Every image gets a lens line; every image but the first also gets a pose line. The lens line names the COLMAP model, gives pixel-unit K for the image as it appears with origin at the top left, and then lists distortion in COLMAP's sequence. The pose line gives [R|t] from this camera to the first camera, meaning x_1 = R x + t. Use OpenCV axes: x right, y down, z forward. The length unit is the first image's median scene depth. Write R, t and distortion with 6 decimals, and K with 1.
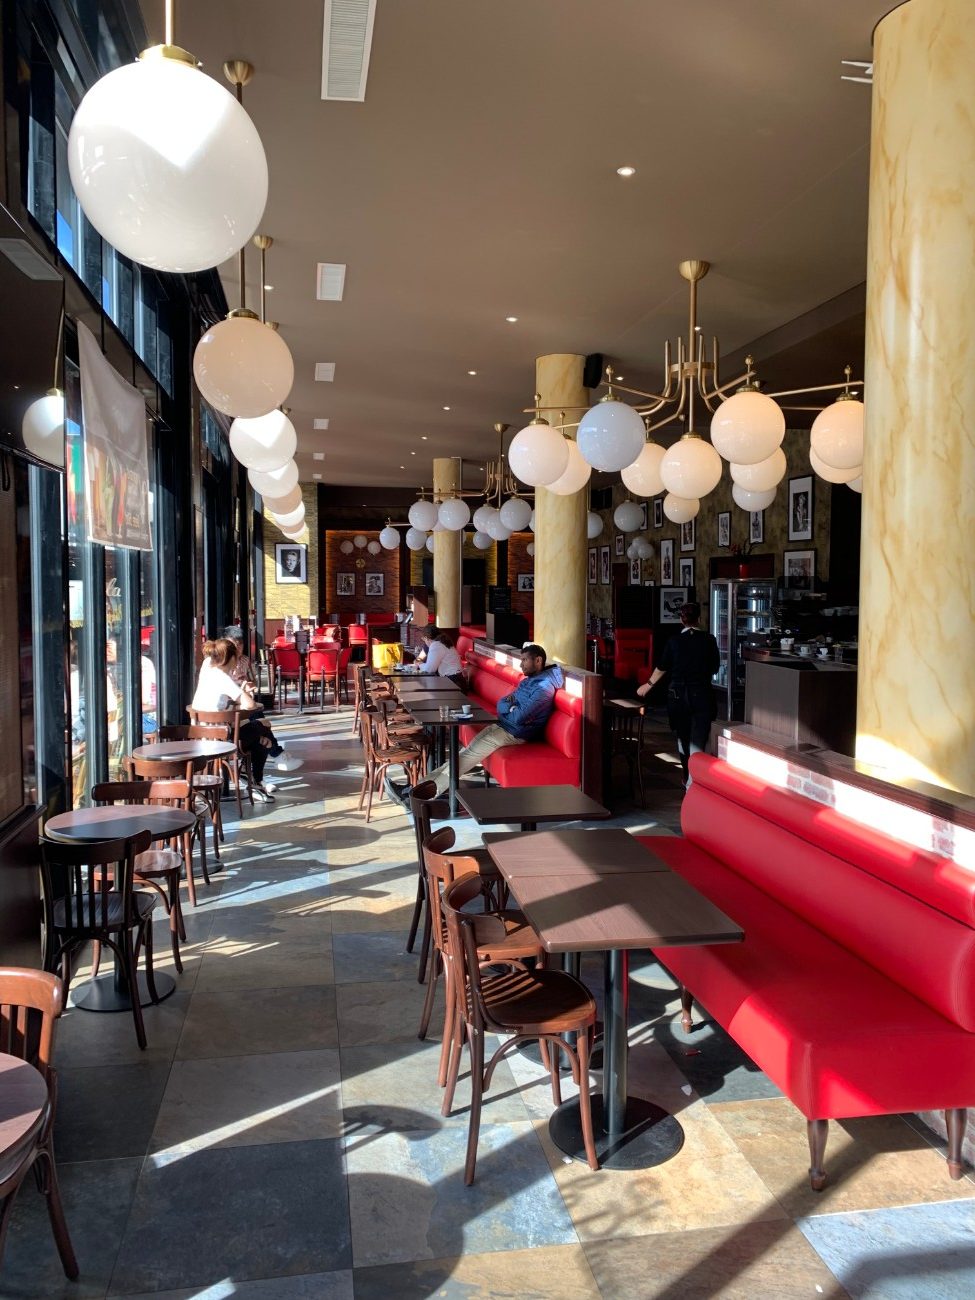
lens RADIAL K [[994.4, 0, 486.2], [0, 994.4, 645.7], [0, 0, 1]] dist [0.004467, 0.000983]
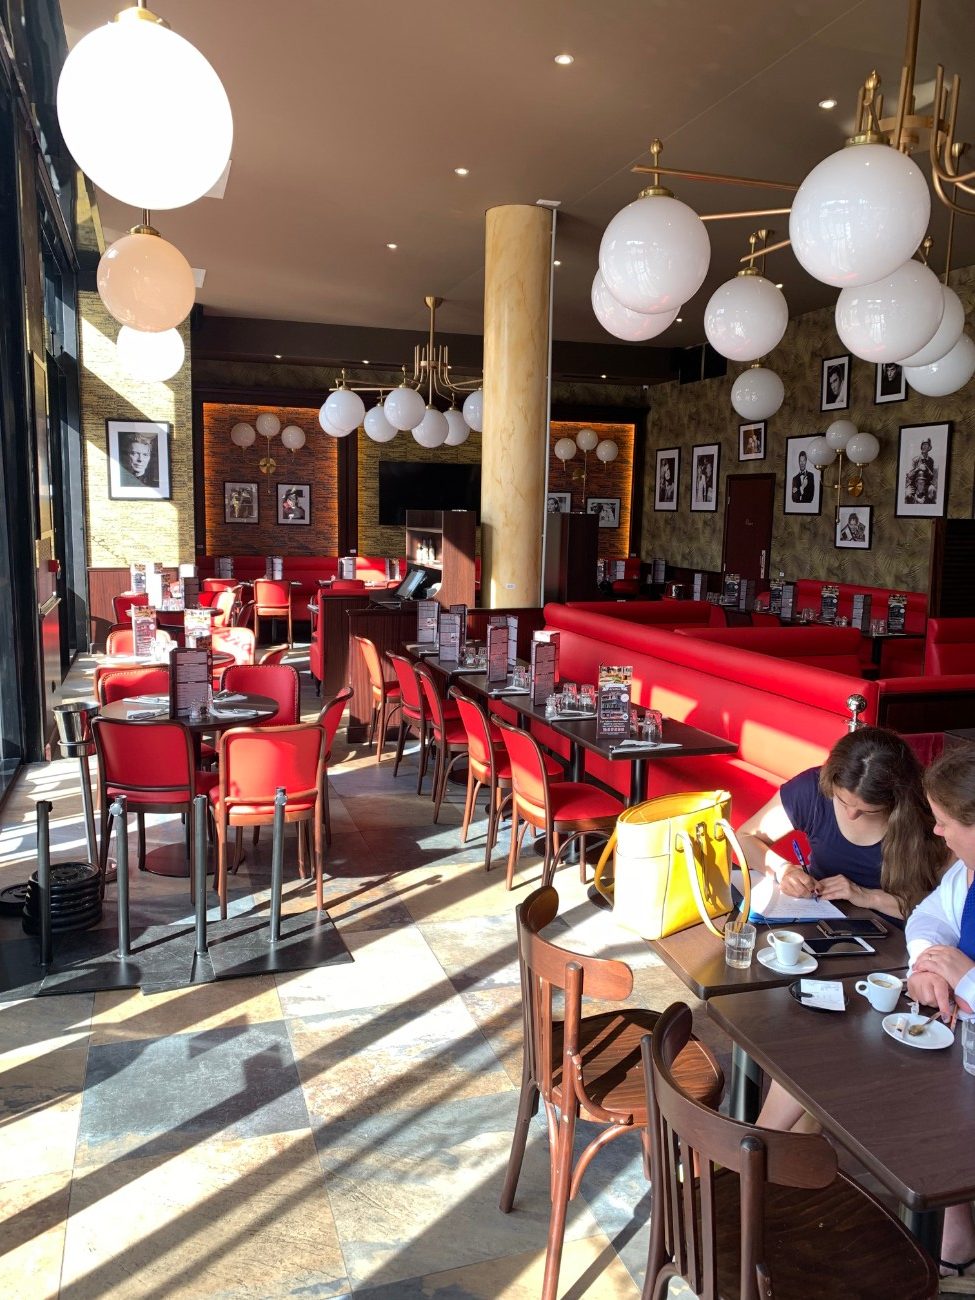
lens RADIAL K [[994.4, 0, 486.7], [0, 994.4, 650.2], [0, 0, 1]] dist [0.004467, 0.000983]
pose [[0.989147, -0.002628, 0.146909, -0.093953], [-0.009302, 0.996715, 0.080457, -0.027687], [-0.146638, -0.080951, 0.985872, 0.455742]]
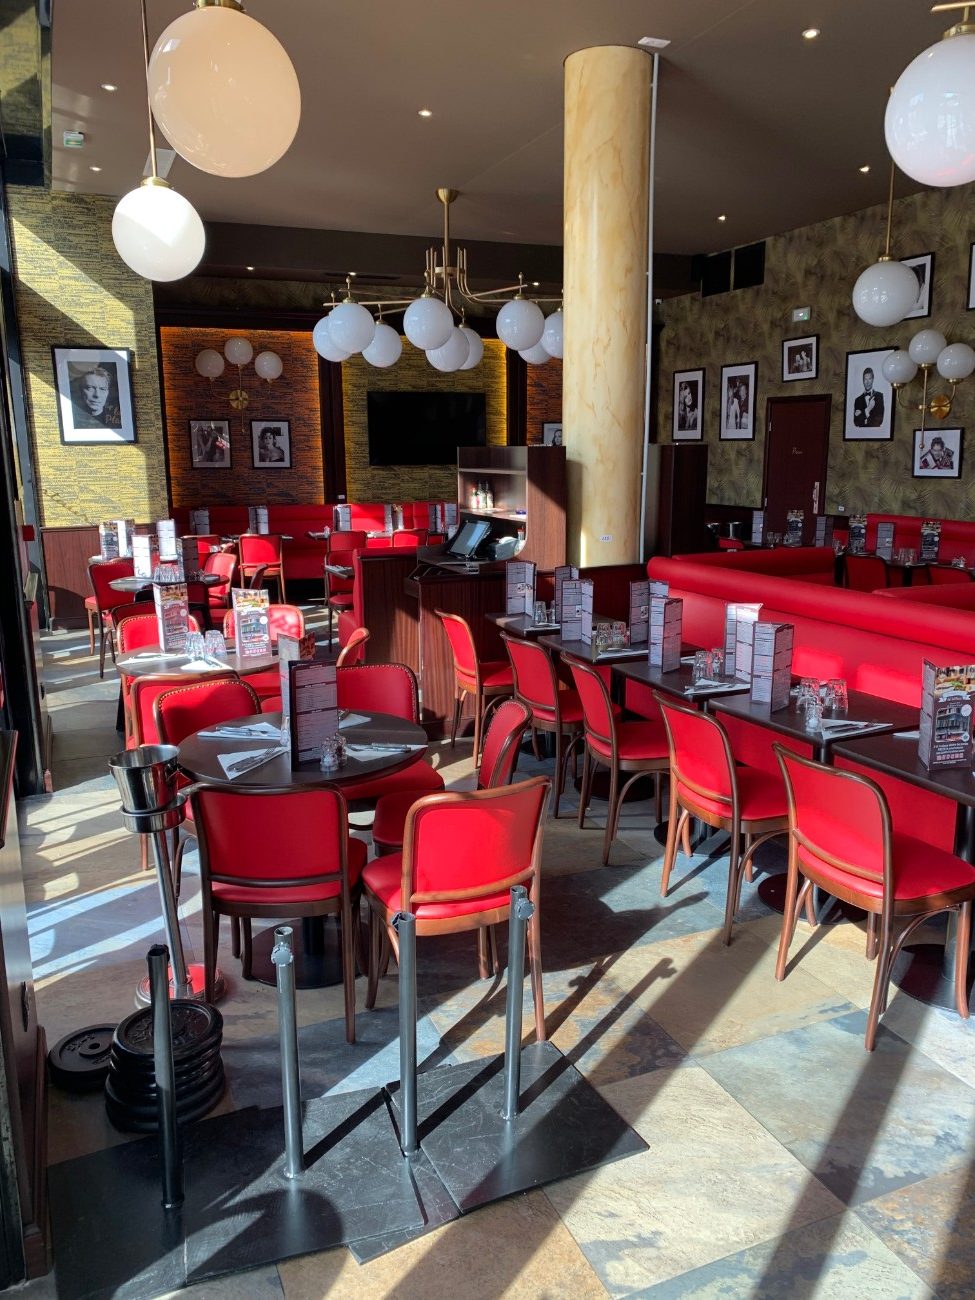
lens RADIAL K [[994.4, 0, 489.1], [0, 994.4, 651.7], [0, 0, 1]] dist [0.004467, 0.000983]
pose [[0.973196, -0.054608, 0.223398, -0.132633], [0.022182, 0.989160, 0.145158, -0.032027], [-0.228904, -0.136312, 0.963858, 0.531383]]
